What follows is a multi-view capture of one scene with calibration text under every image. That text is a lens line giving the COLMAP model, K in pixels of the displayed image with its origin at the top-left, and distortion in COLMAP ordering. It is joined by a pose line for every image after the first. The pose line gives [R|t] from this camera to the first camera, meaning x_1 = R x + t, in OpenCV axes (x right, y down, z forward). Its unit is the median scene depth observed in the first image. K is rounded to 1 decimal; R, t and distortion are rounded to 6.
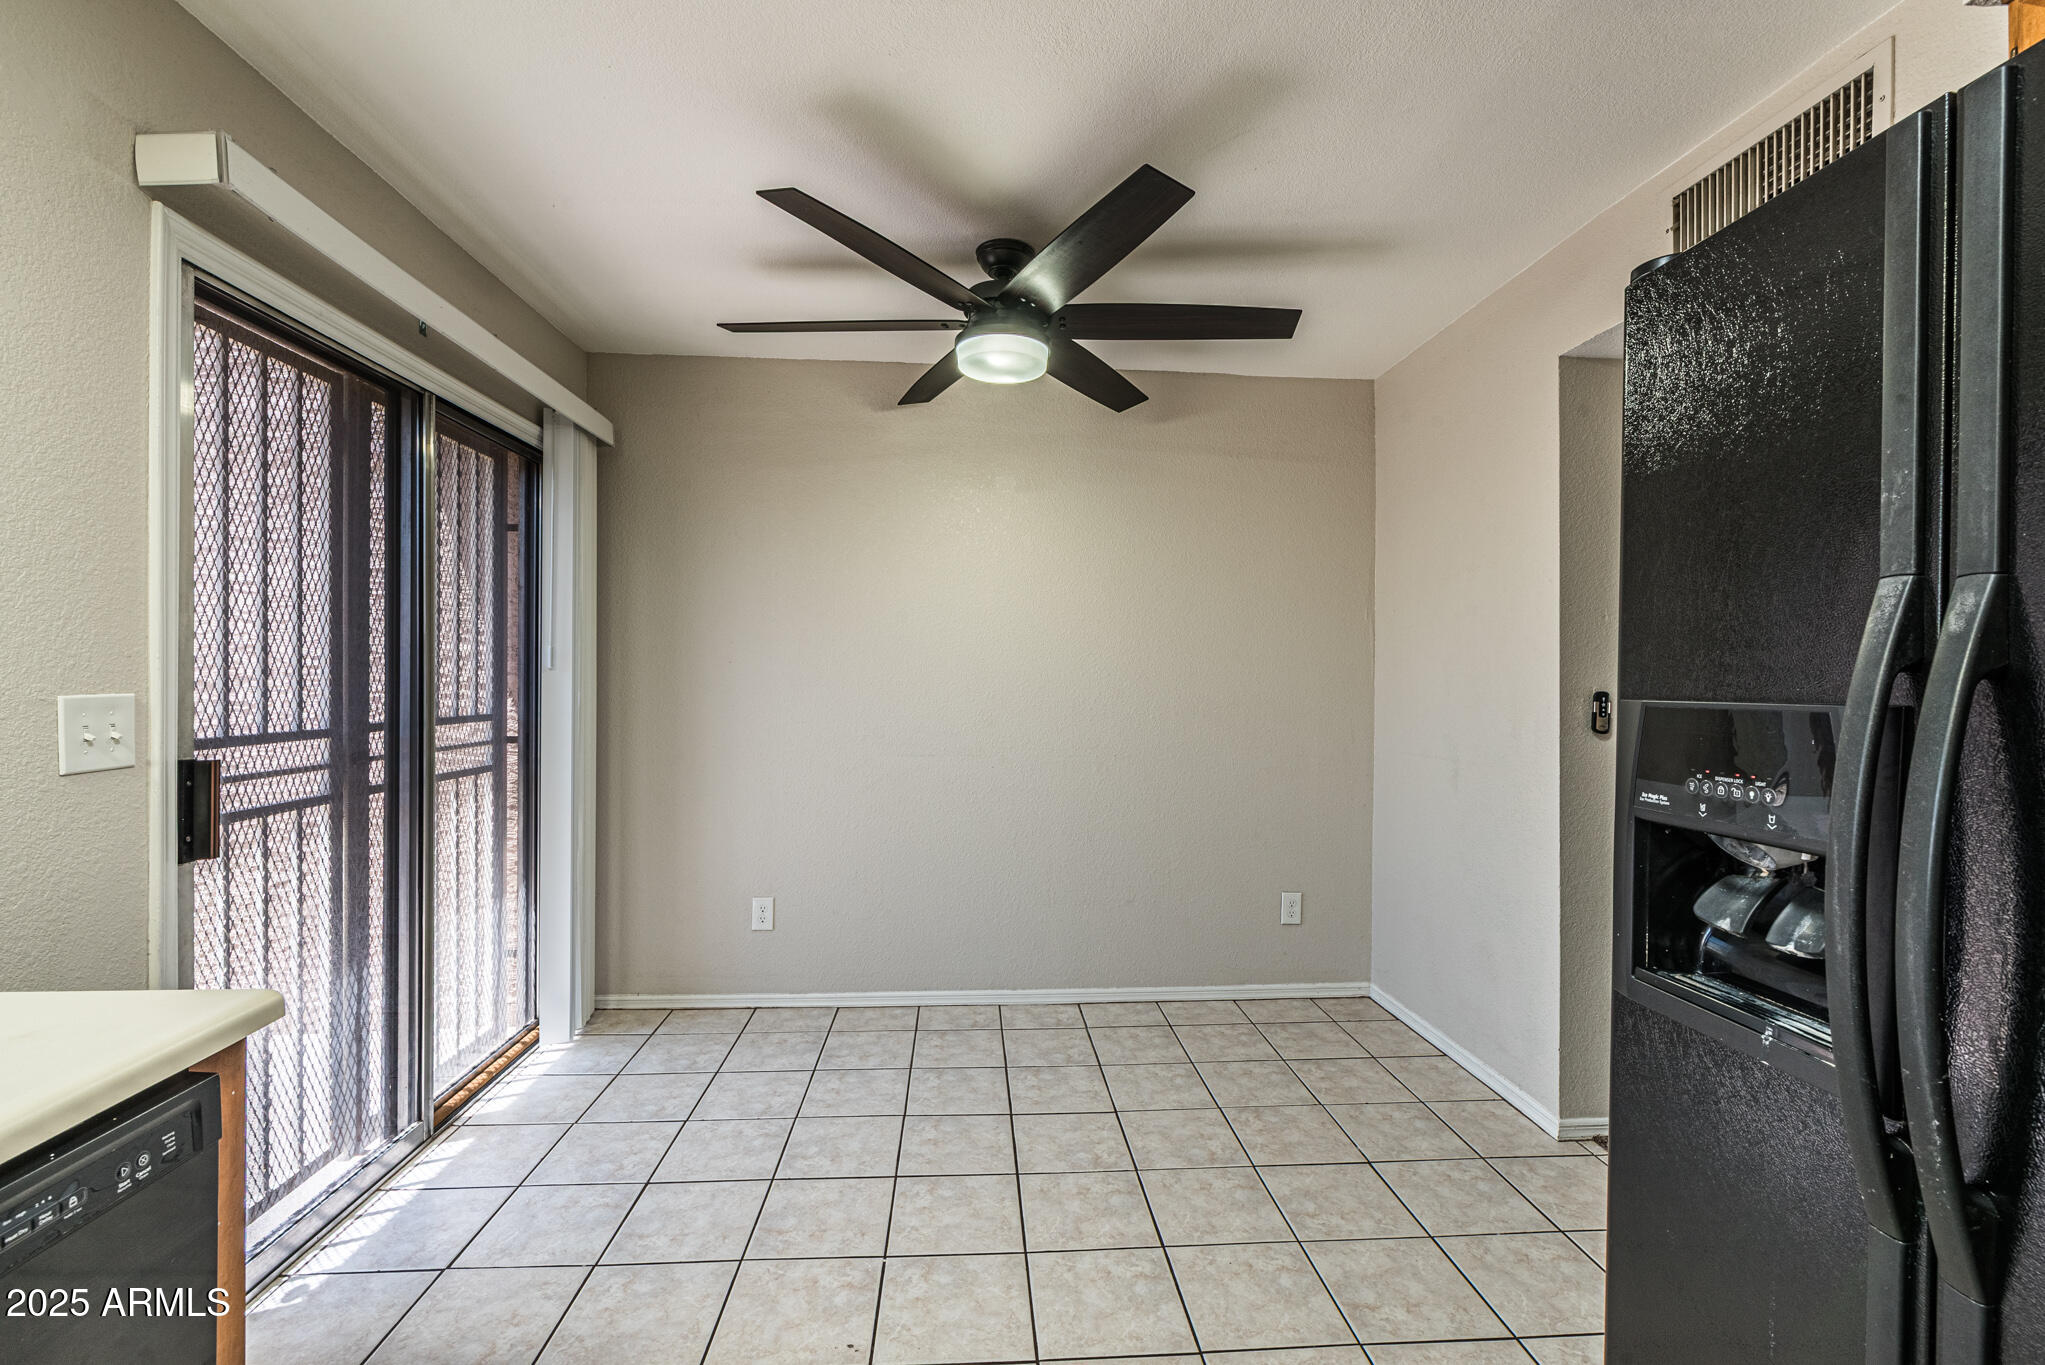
lens RADIAL K [[885.2, 0, 1020.5], [0, 885.2, 682.9], [0, 0, 1]] dist [0.000907, -0.001019]
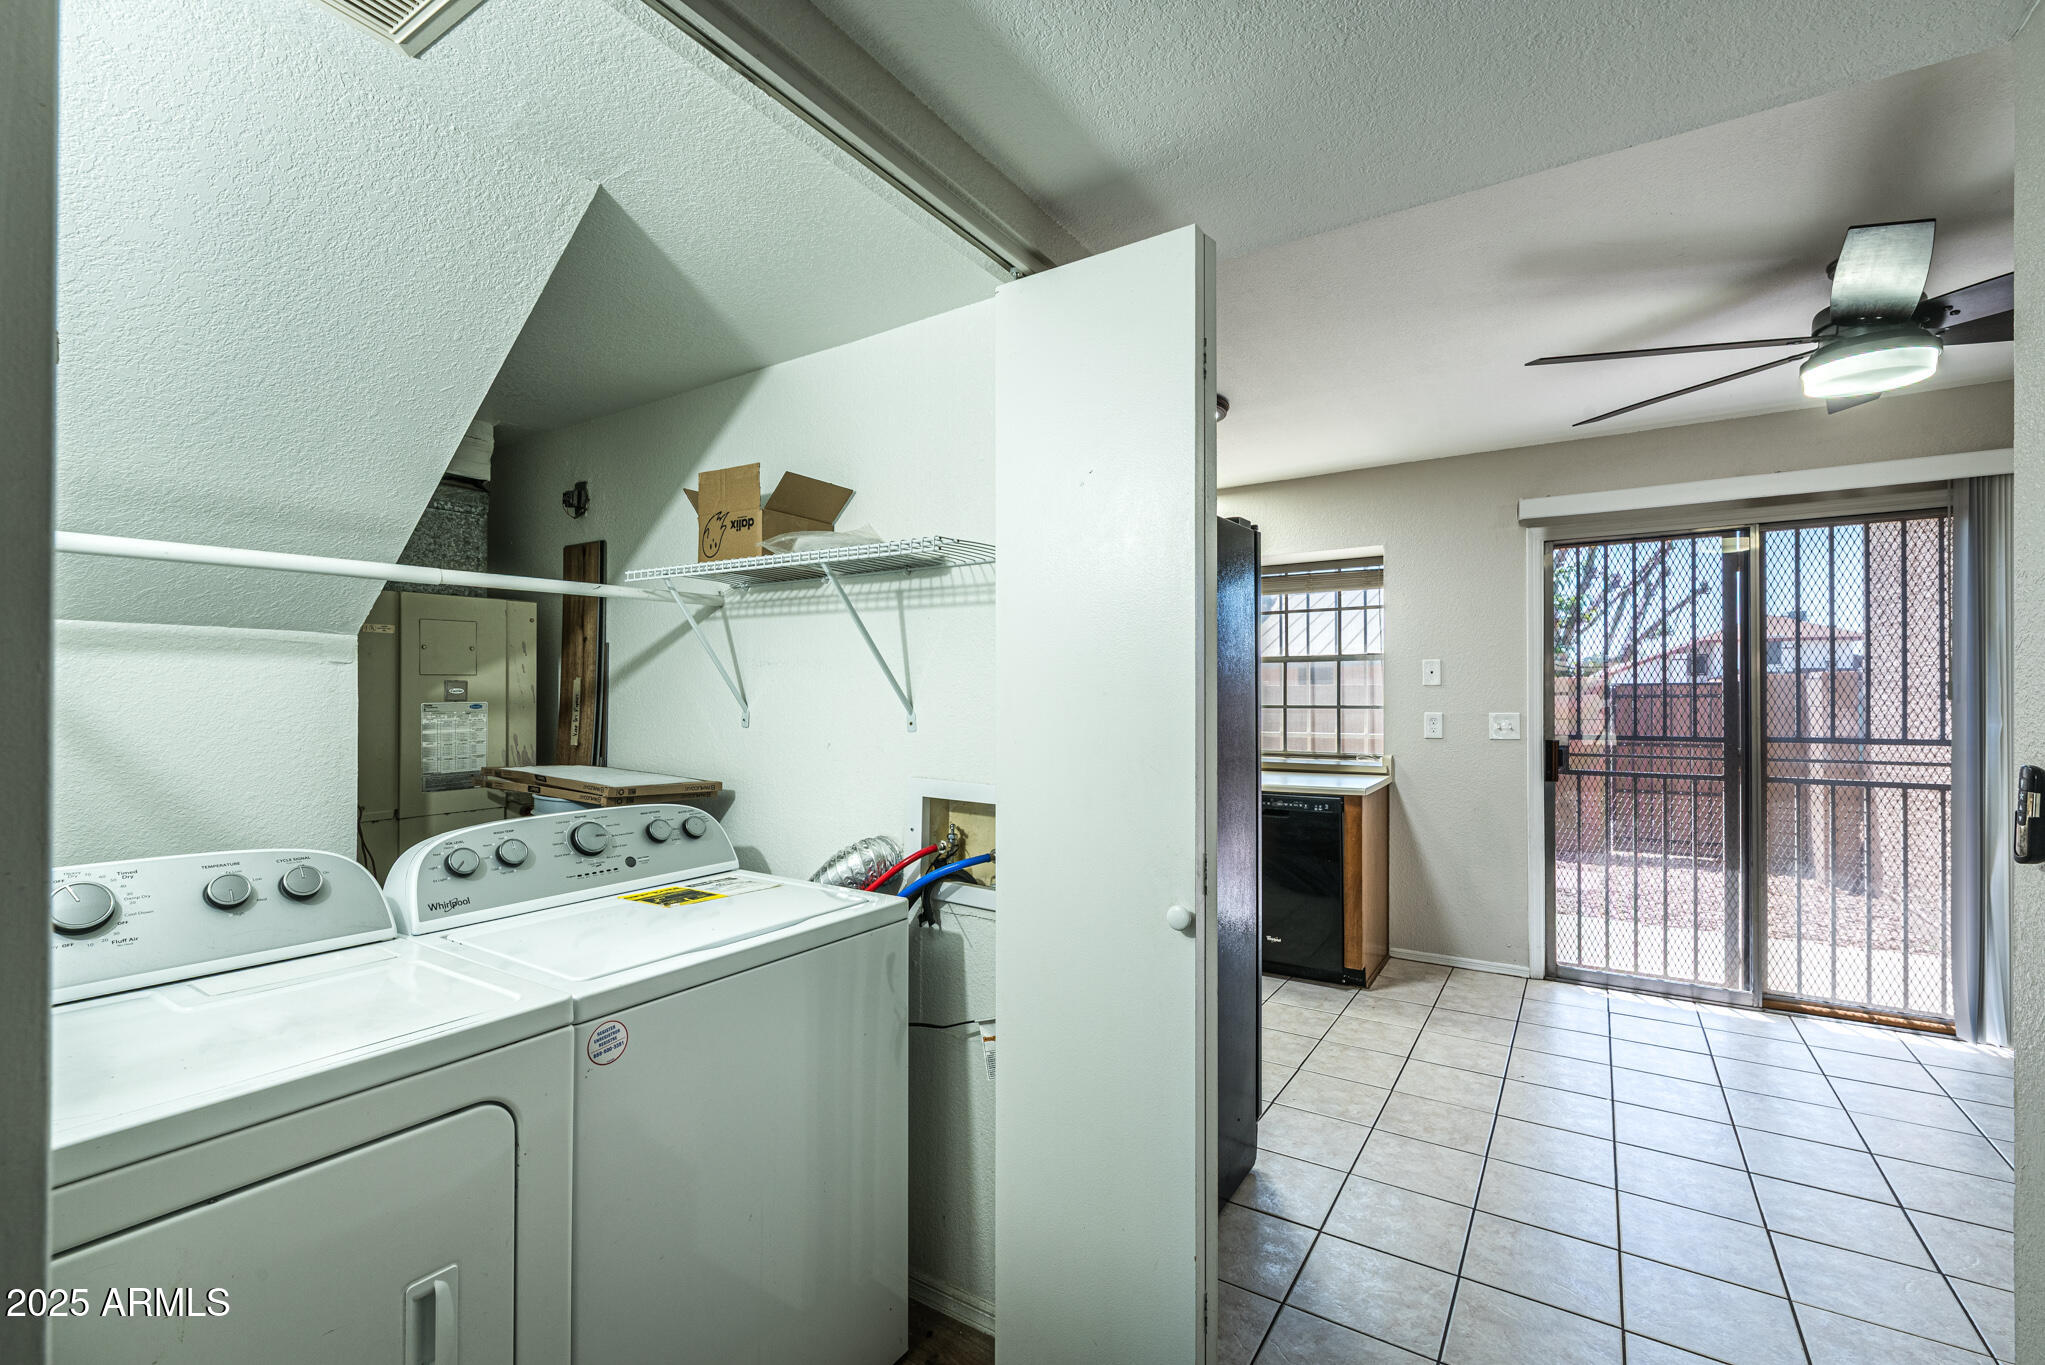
lens RADIAL K [[885.2, 0, 1009.9], [0, 885.2, 679.0], [0, 0, 1]] dist [0.000907, -0.001019]
pose [[-0.600837, -0.002978, -0.799366, 1.442905], [0.002974, 0.999978, -0.005960, -0.056593], [0.799366, -0.005959, -0.600814, 0.943400]]
